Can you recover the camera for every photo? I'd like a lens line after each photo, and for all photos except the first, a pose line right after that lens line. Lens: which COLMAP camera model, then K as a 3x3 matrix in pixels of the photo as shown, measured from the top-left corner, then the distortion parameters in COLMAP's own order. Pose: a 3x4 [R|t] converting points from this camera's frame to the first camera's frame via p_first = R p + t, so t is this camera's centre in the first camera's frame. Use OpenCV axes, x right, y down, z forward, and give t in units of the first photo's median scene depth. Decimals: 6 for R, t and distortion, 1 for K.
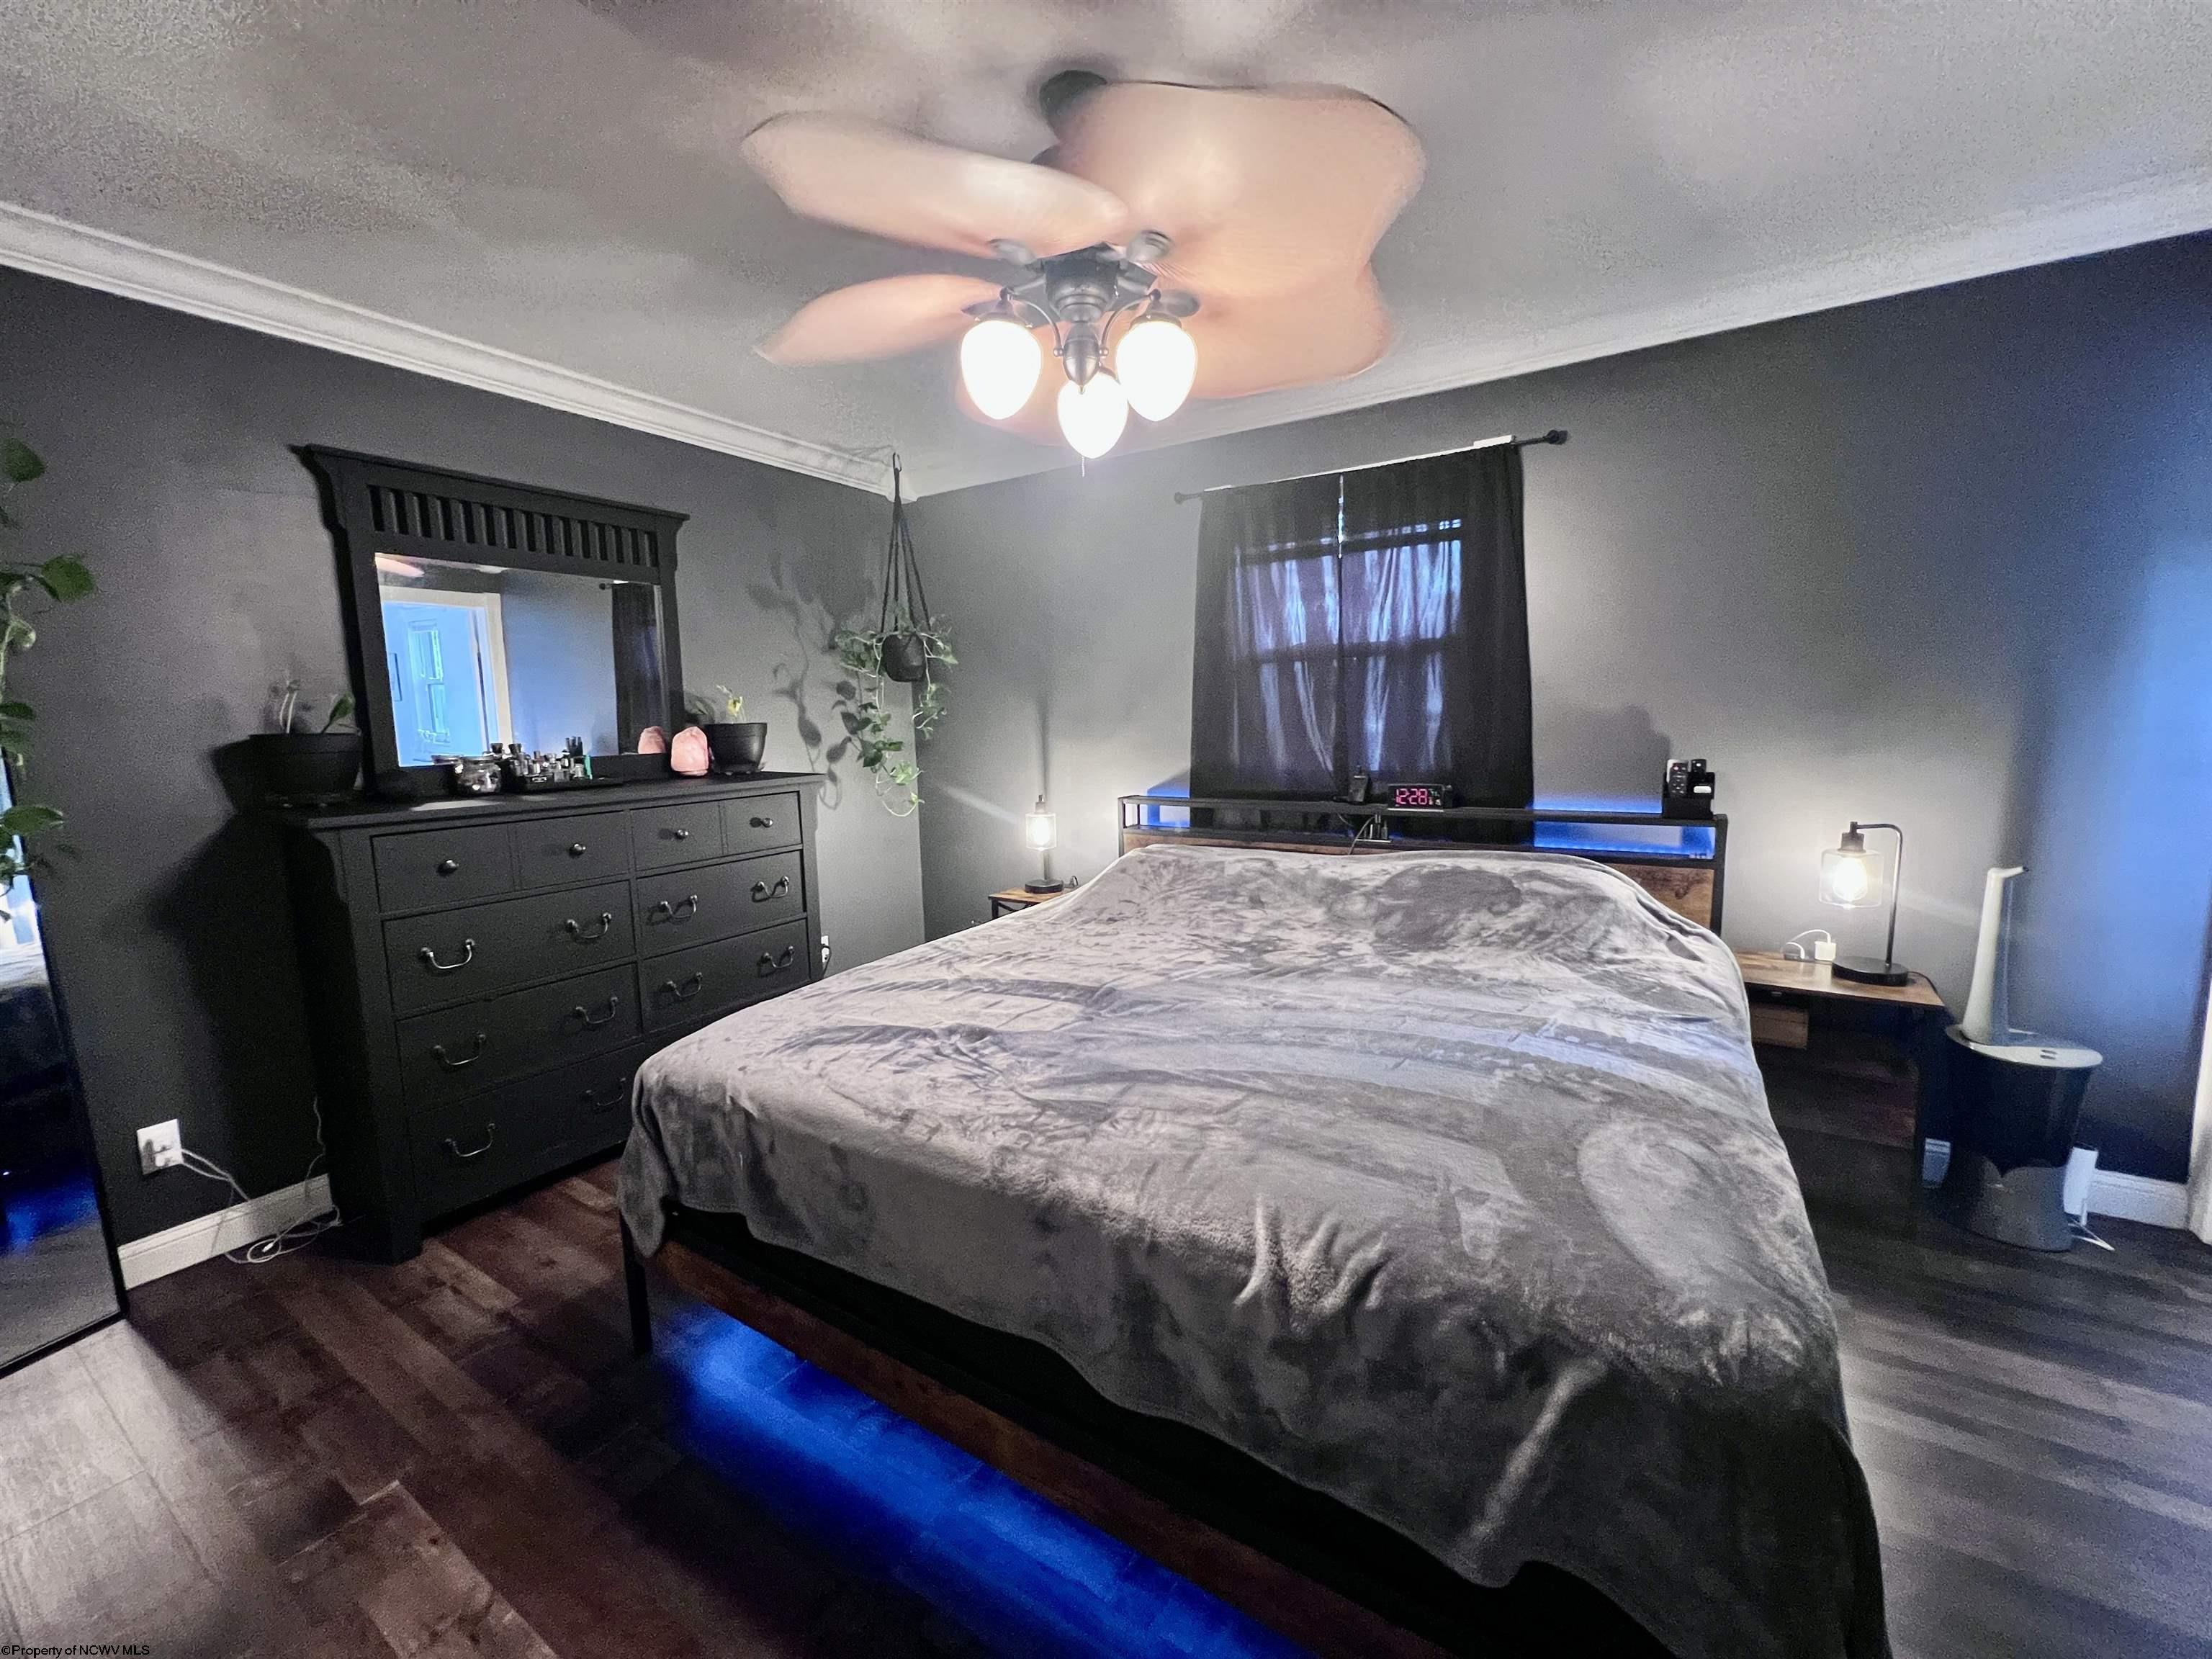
lens RADIAL K [[880.6, 0, 1100.0], [0, 880.6, 825.9], [0, 0, 1]] dist [-0.001368, 0.000118]
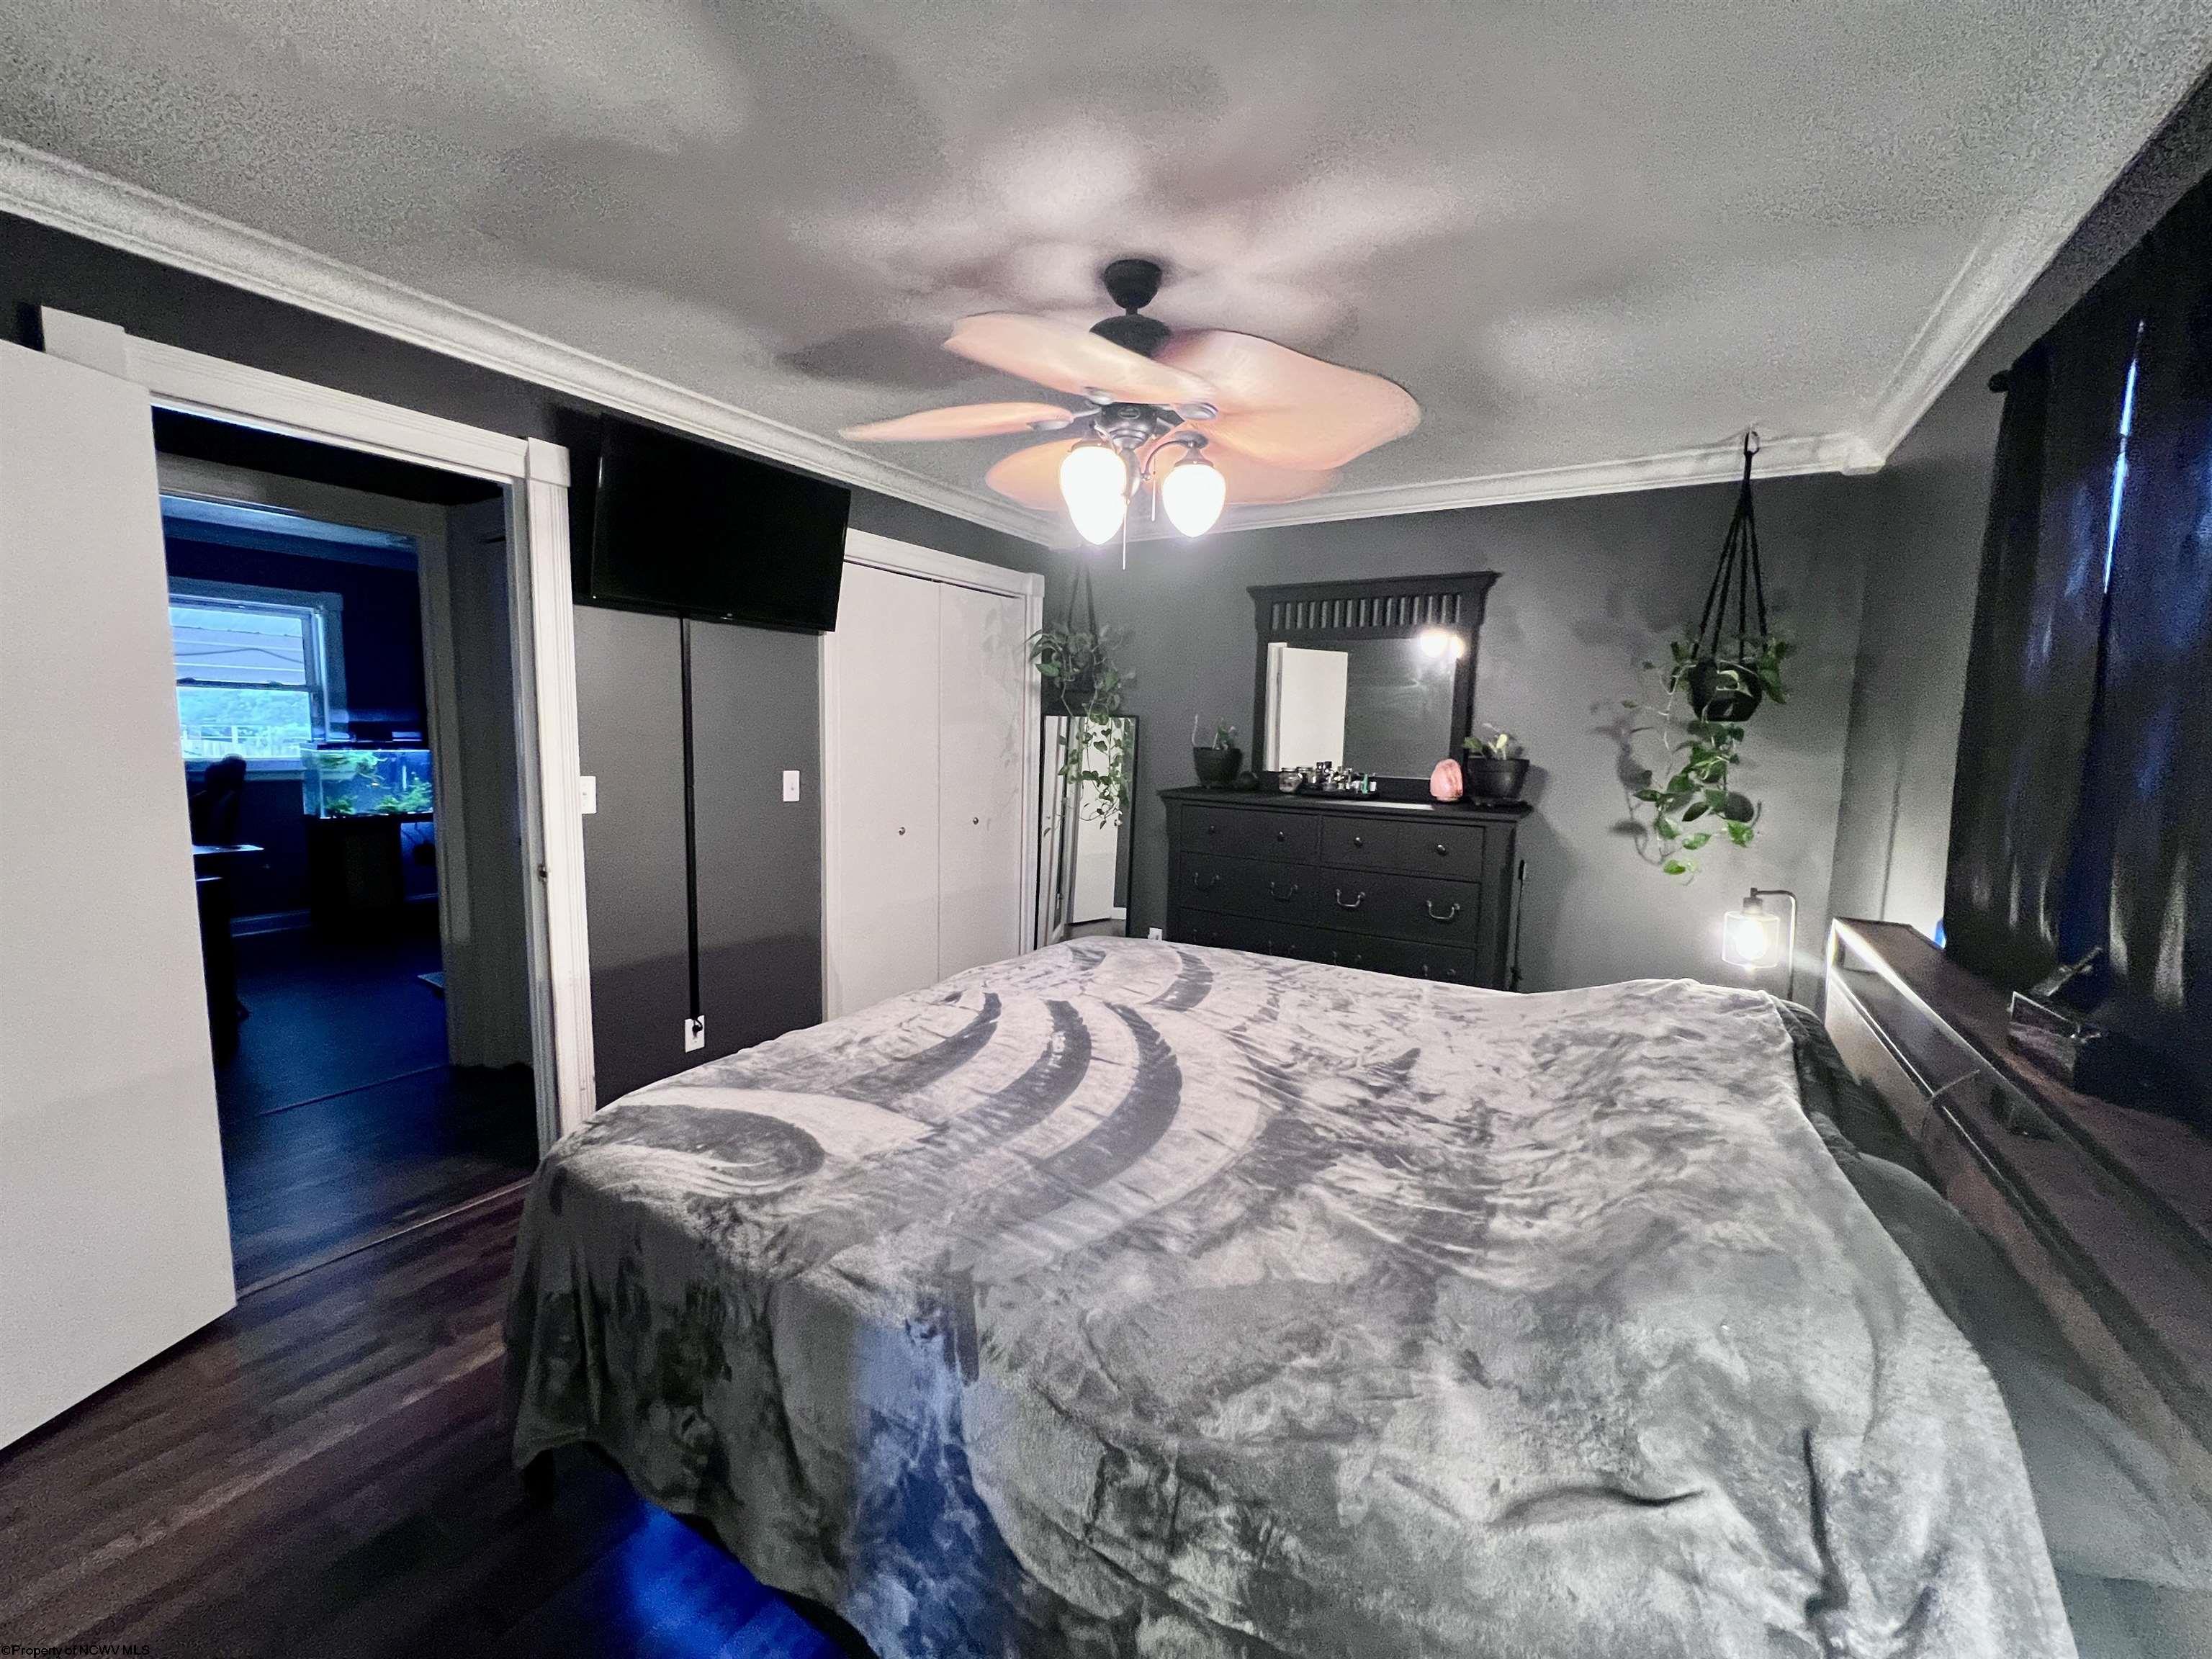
lens RADIAL K [[880.6, 0, 1100.0], [0, 880.6, 825.9], [0, 0, 1]] dist [-0.001368, 0.000118]
pose [[0.006953, 0.129292, -0.991582, 0.685536], [-0.142841, 0.981566, 0.126984, -0.107457], [0.989721, 0.140755, 0.025293, 0.520875]]
